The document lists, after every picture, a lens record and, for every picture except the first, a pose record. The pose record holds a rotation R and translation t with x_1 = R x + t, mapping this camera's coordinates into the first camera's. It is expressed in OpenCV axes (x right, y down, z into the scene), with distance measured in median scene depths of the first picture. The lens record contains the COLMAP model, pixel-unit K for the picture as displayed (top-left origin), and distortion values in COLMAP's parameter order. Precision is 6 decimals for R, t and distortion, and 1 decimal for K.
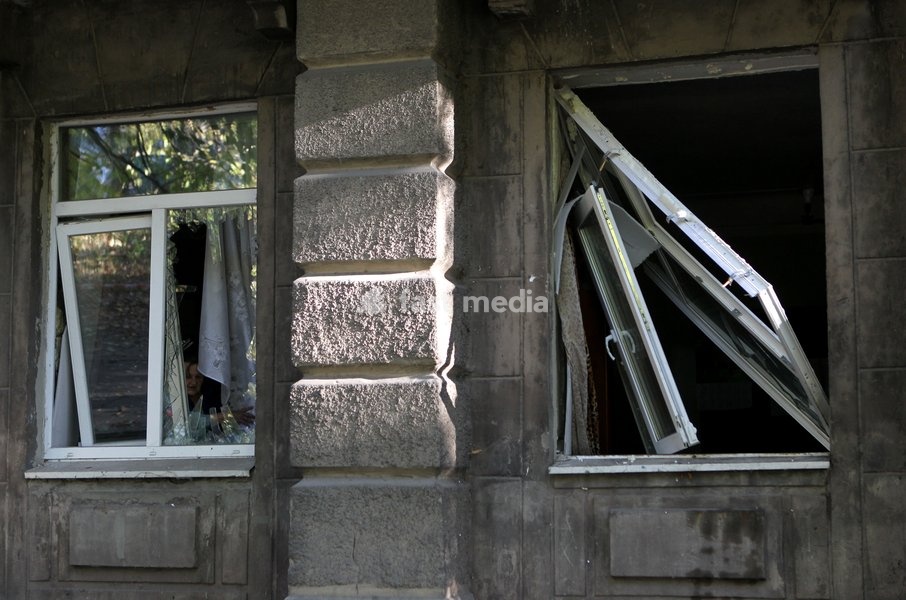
lens RADIAL K [[1390.2, 0, 453.0], [0, 1390.2, 300.0], [0, 0, 1]] dist [-0.037914, 0.044726]
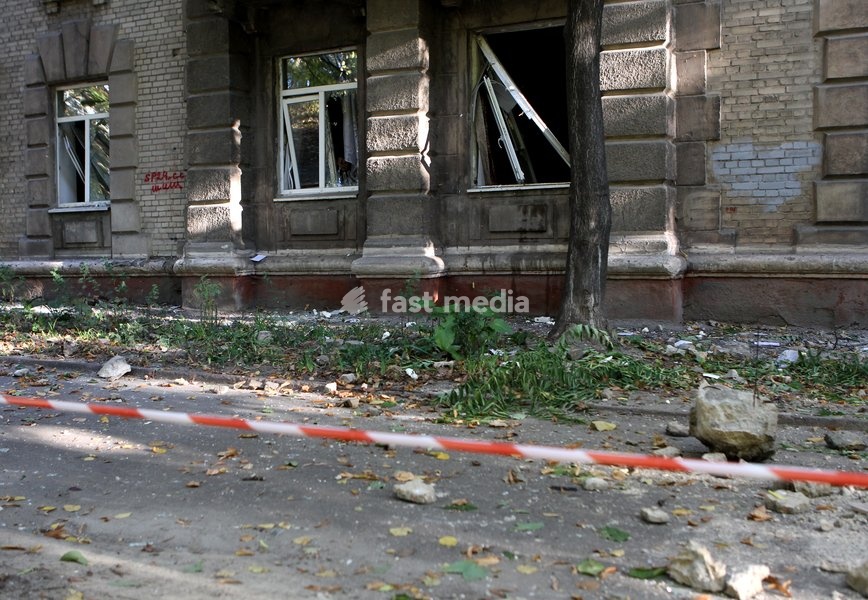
lens RADIAL K [[990.6, 0, 434.0], [0, 990.6, 300.0], [0, 0, 1]] dist [-0.109491, 0.035099]
pose [[0.983062, 0.004341, -0.183220, 0.337608], [0.024655, 0.987500, 0.155679, 0.035688], [0.181606, -0.157559, 0.970667, -0.789106]]
